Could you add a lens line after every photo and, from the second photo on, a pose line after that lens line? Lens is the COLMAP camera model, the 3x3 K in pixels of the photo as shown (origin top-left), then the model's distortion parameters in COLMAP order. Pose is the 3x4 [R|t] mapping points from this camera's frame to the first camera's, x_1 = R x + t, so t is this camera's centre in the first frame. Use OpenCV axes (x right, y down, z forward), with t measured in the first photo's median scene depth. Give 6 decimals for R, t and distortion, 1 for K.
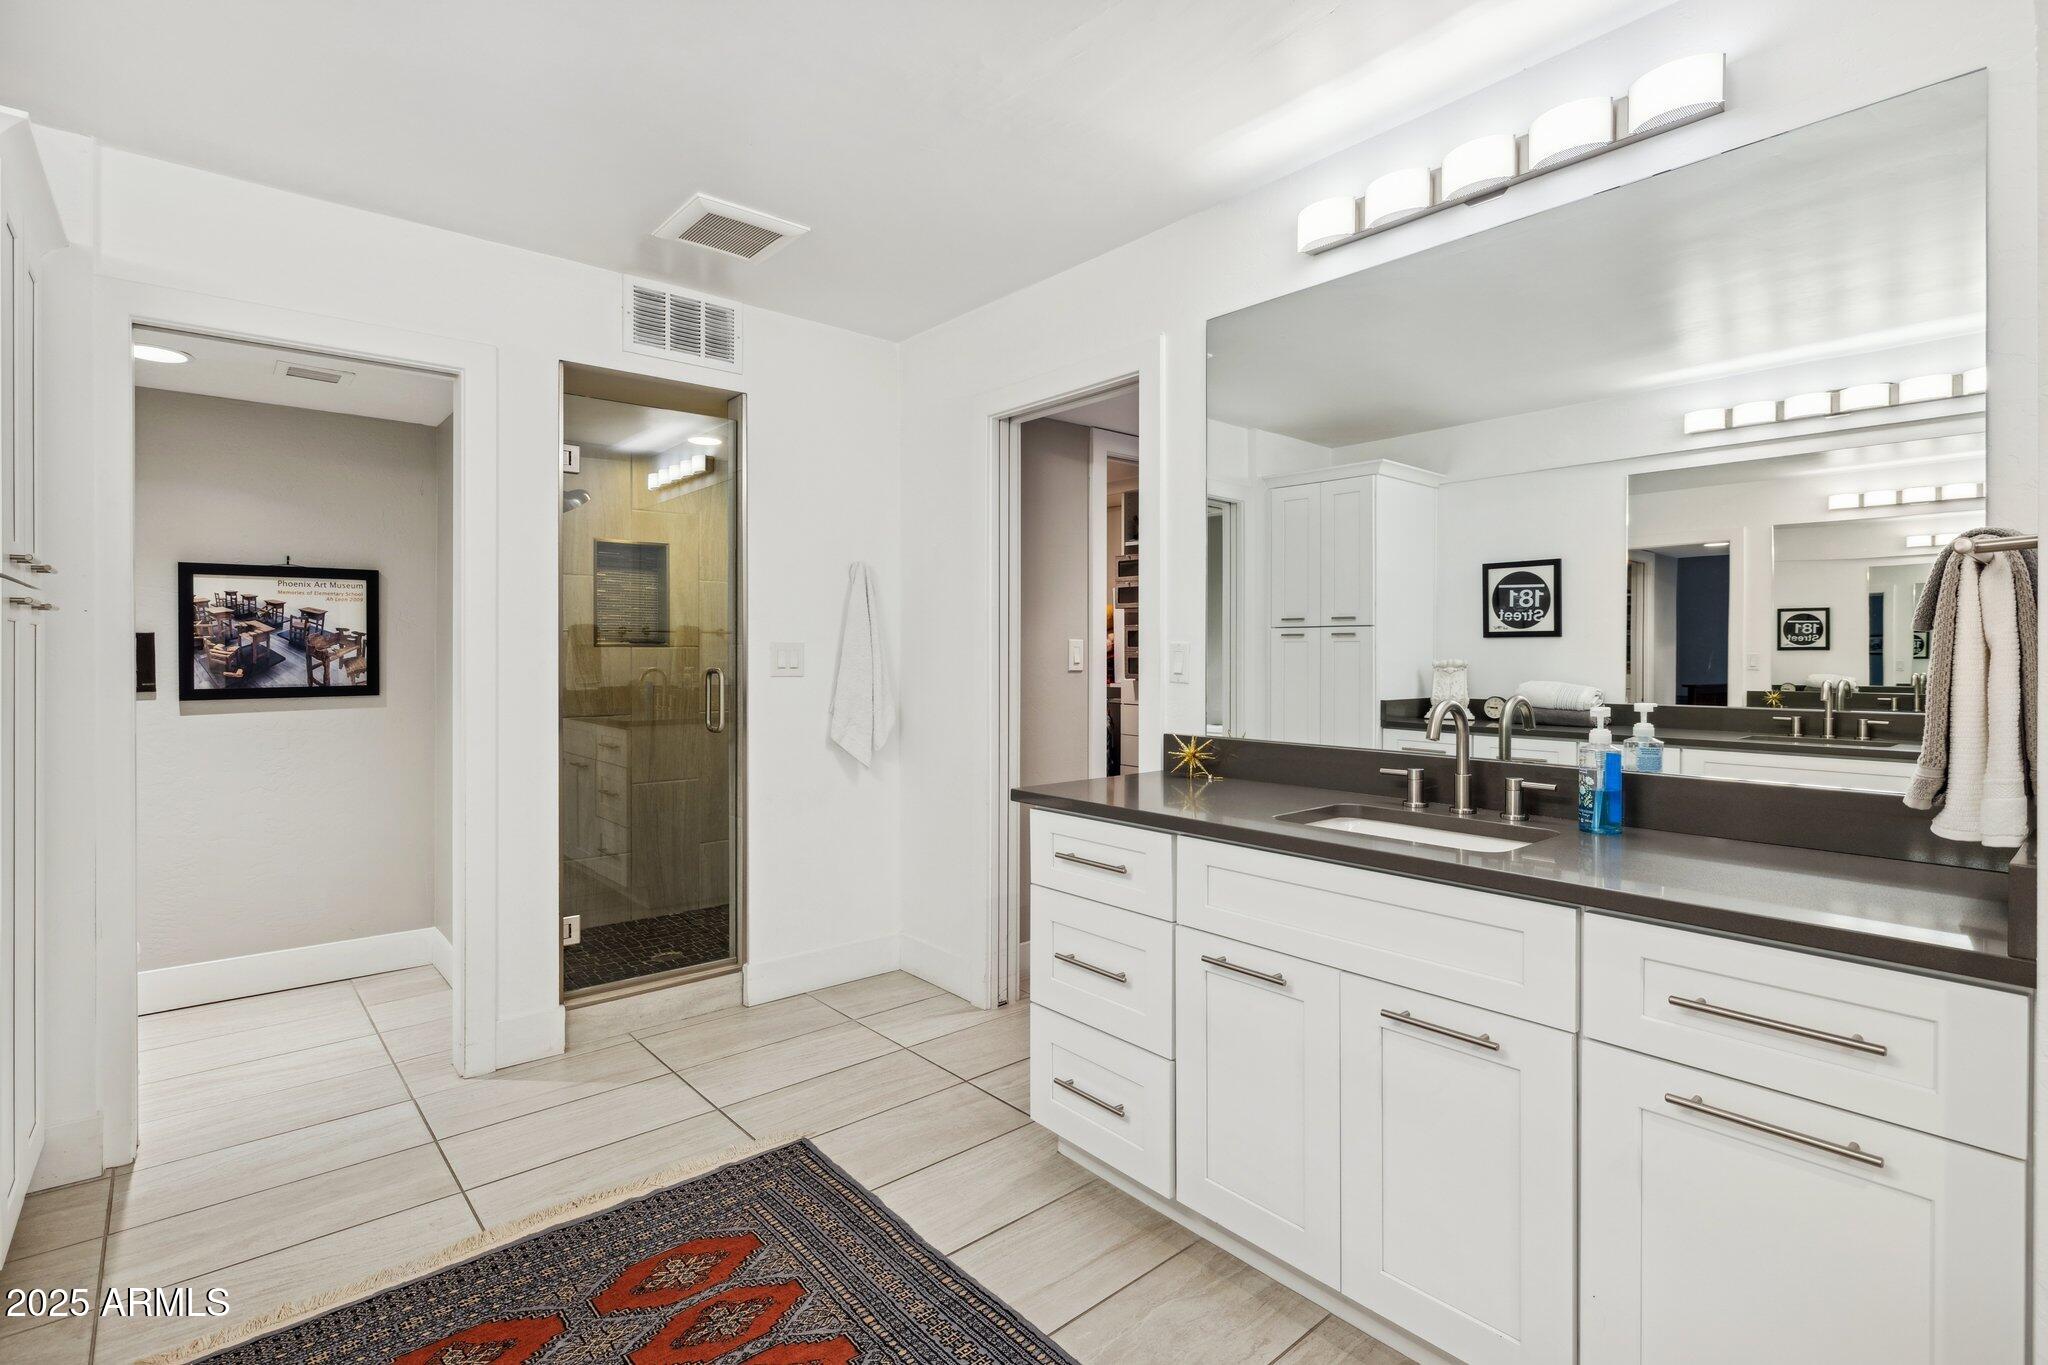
lens RADIAL K [[977.1, 0, 1022.0], [0, 977.1, 675.7], [0, 0, 1]] dist [-0.000087, -0.000014]
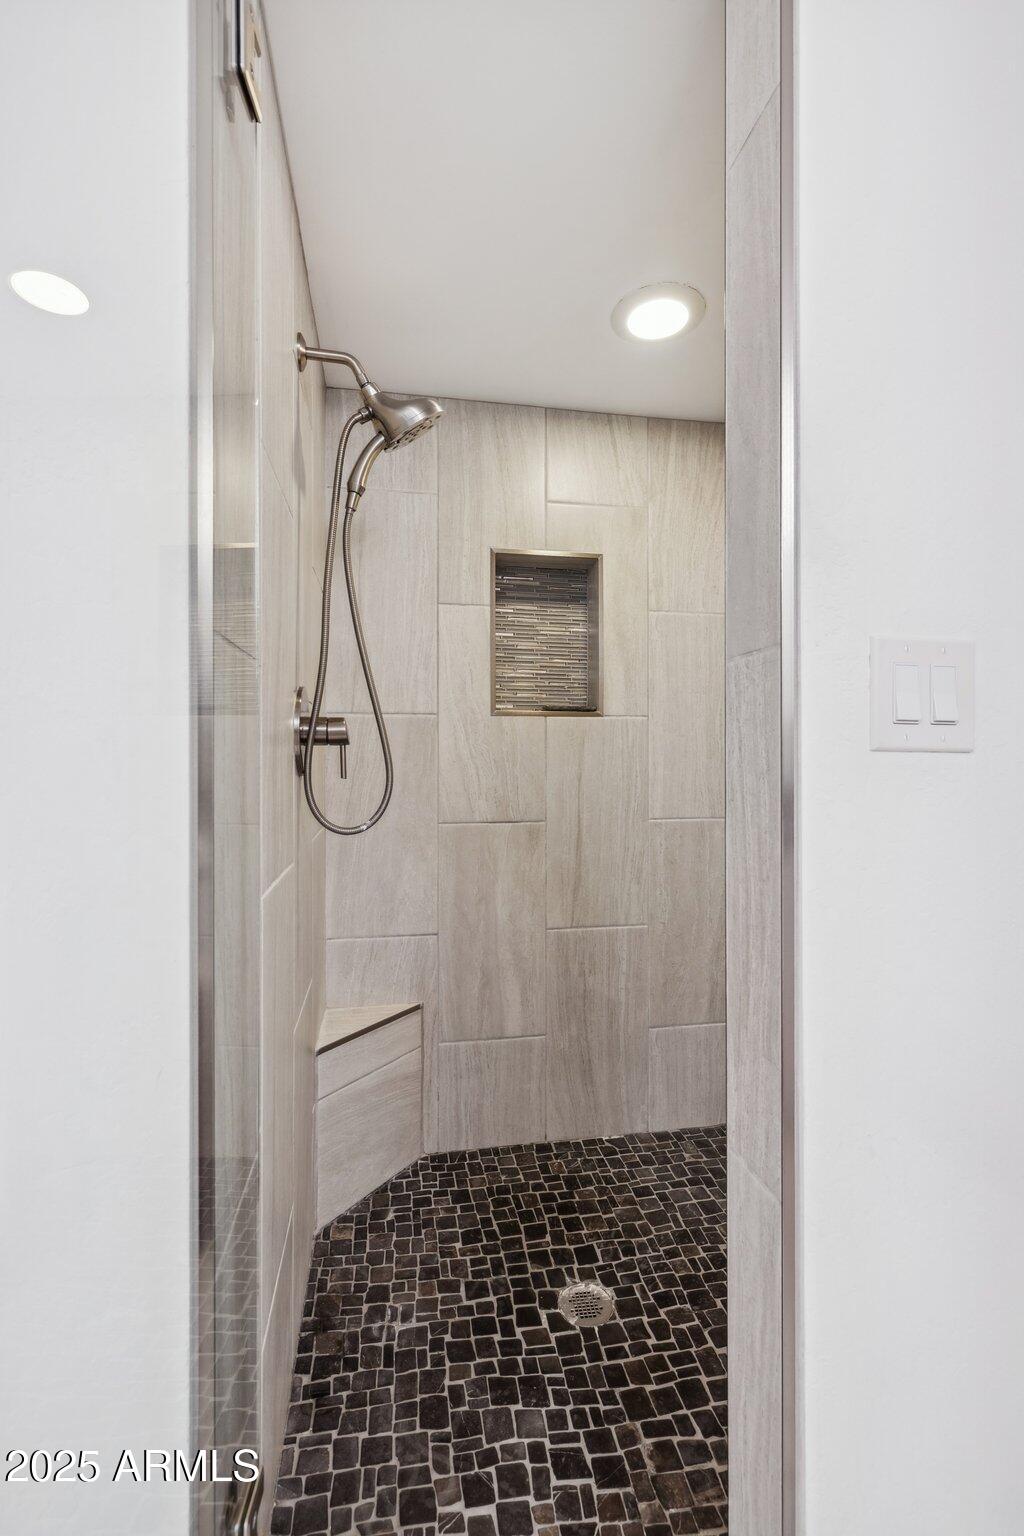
lens RADIAL K [[655.3, 0, 510.9], [0, 655.3, 764.8], [0, 0, 1]] dist [0.001496, 0.000150]
pose [[0.861555, -0.002055, -0.507659, -0.200738], [0.000014, 0.999992, -0.004024, 0.004519], [0.507664, 0.003459, 0.861548, 0.616188]]
